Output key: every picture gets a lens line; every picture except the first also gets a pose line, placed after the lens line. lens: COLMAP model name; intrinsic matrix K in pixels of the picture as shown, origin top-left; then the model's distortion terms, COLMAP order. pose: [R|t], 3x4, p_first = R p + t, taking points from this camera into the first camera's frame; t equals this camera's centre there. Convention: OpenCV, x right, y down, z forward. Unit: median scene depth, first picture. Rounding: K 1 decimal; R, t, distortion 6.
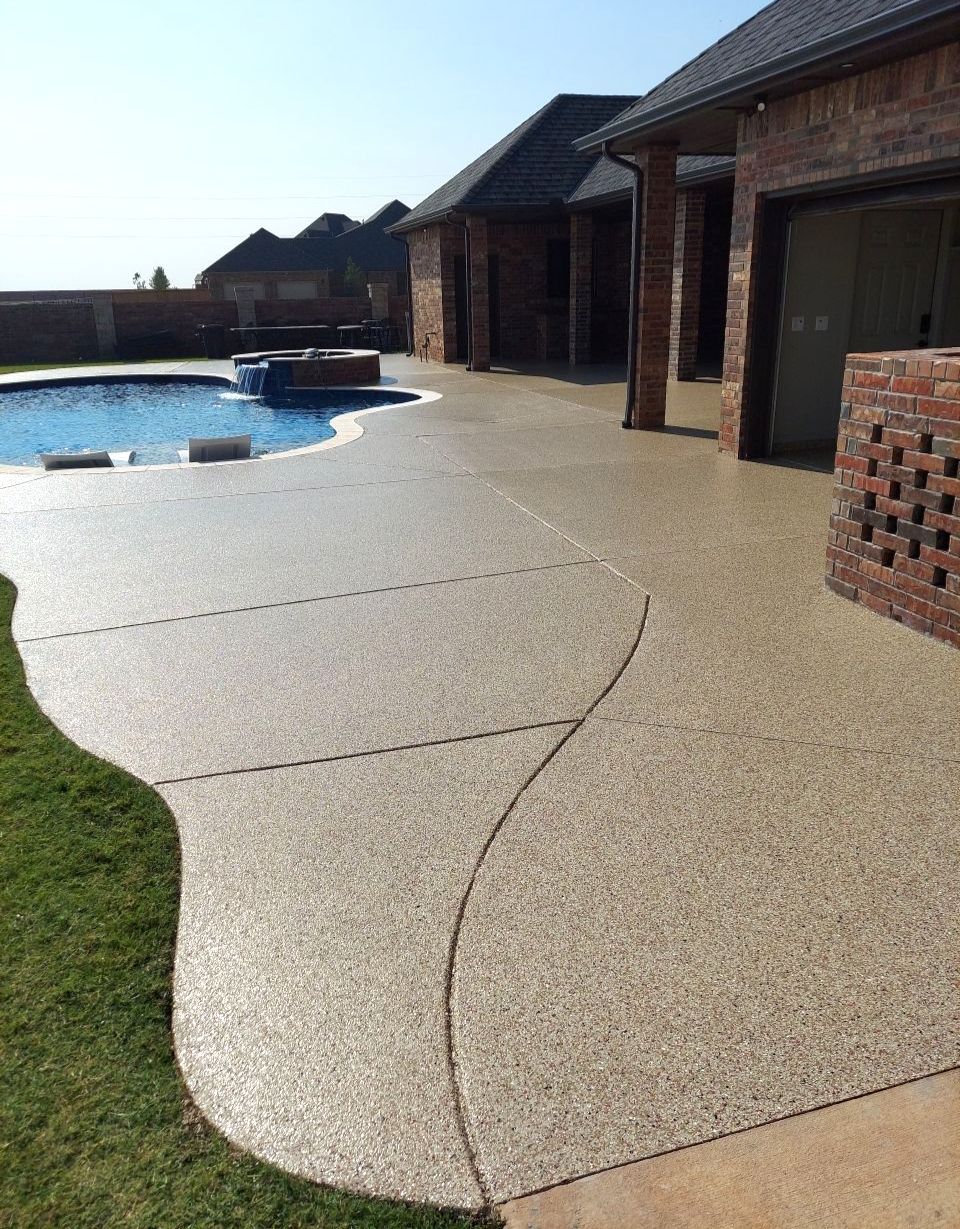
lens RADIAL K [[925.8, 0, 480.0], [0, 925.8, 586.9], [0, 0, 1]] dist [0.104164, -0.167593]
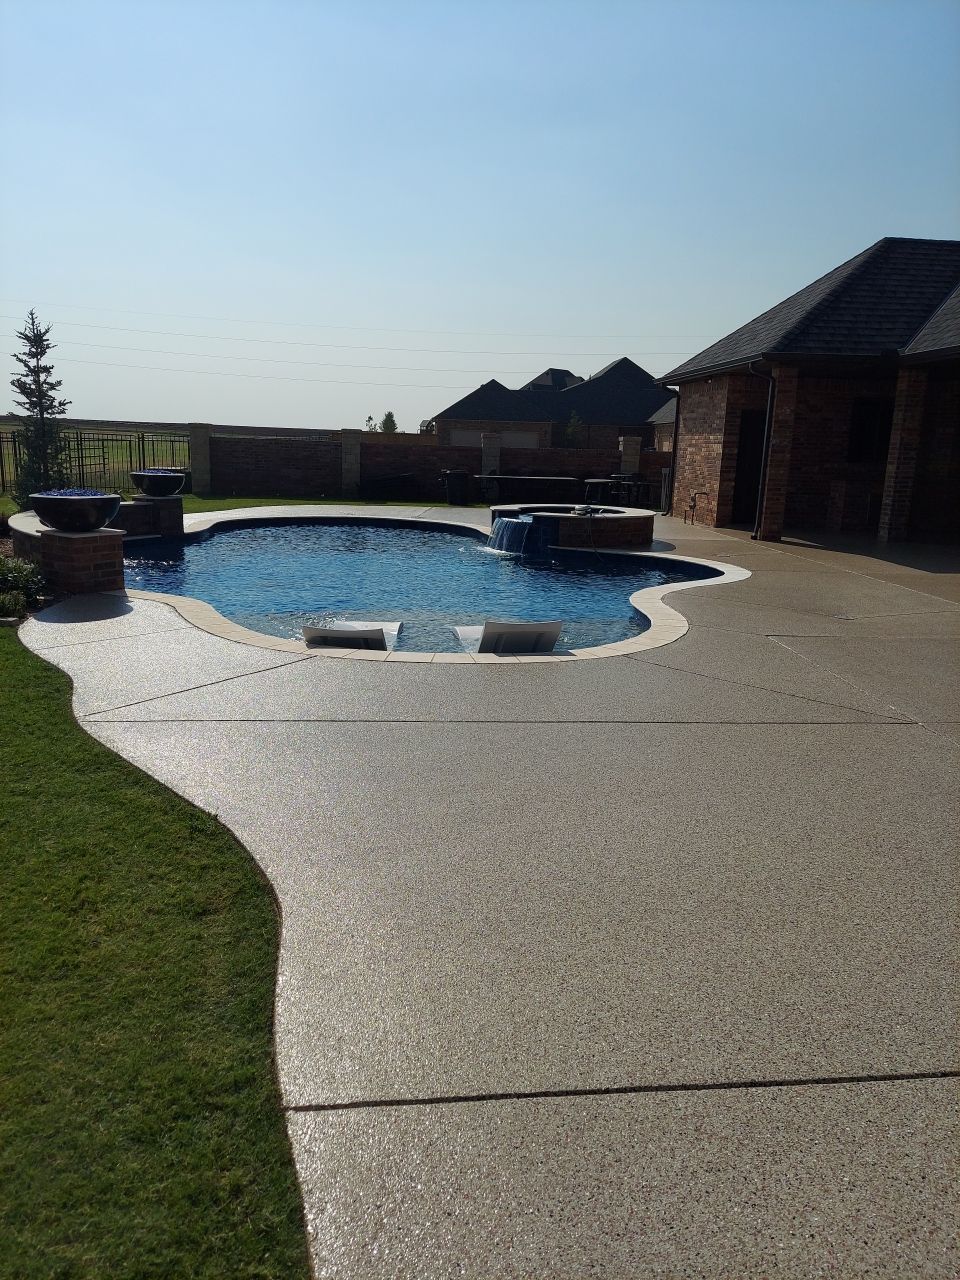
lens RADIAL K [[907.8, 0, 480.0], [0, 907.8, 640.0], [0, 0, 1]] dist [0.104176, -0.160335]
pose [[0.976845, 0.097330, -0.190525, -0.093855], [-0.114943, 0.989843, -0.083662, -0.043995], [0.180447, 0.103624, 0.978111, 0.149522]]
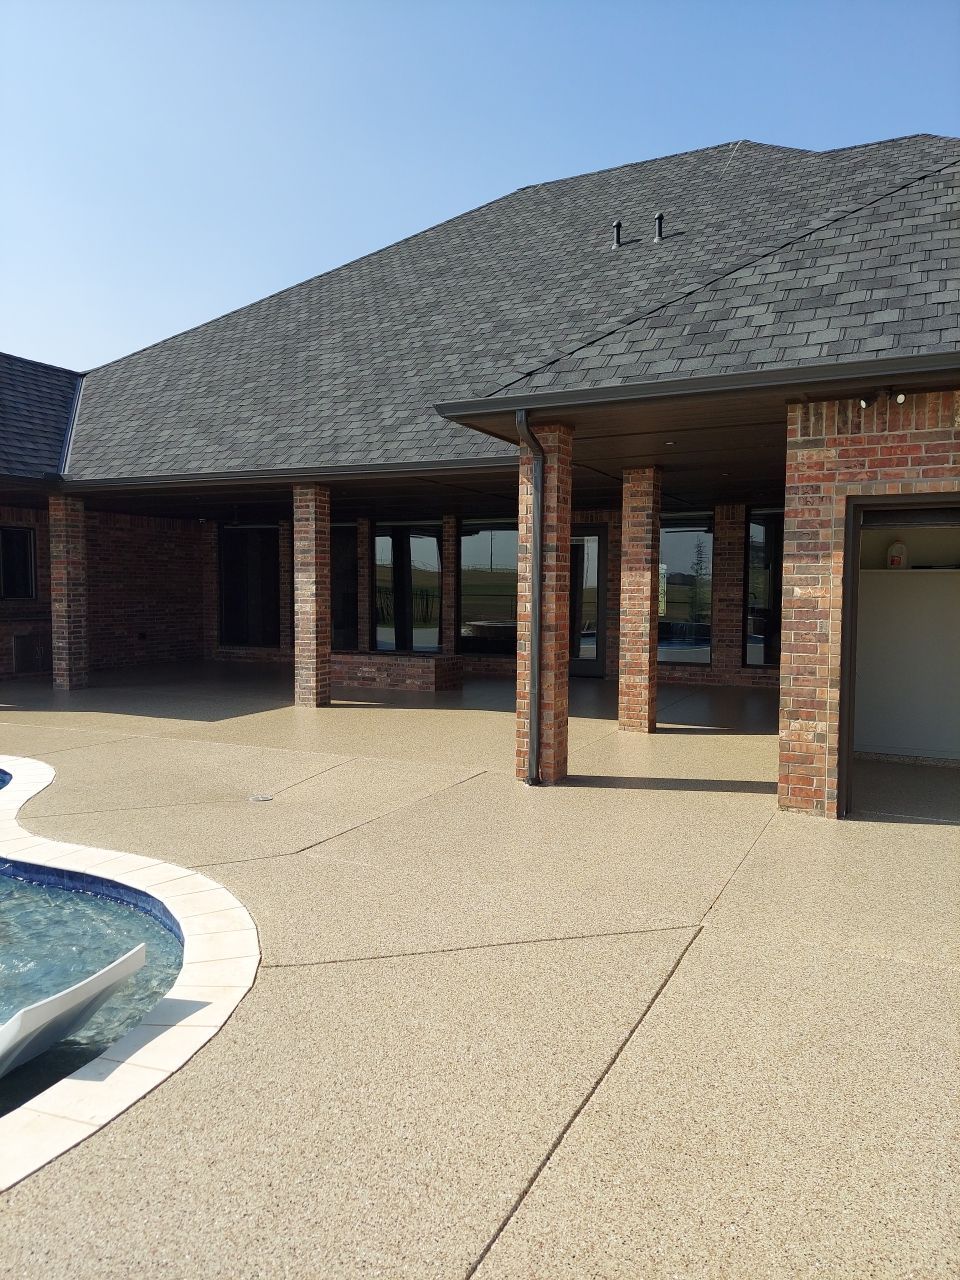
lens RADIAL K [[907.8, 0, 480.0], [0, 907.8, 640.0], [0, 0, 1]] dist [0.104176, -0.160335]
pose [[0.670279, -0.008387, 0.742062, -0.225879], [0.199180, 0.965280, -0.169002, -0.099884], [-0.714880, 0.261083, 0.648677, 0.327280]]
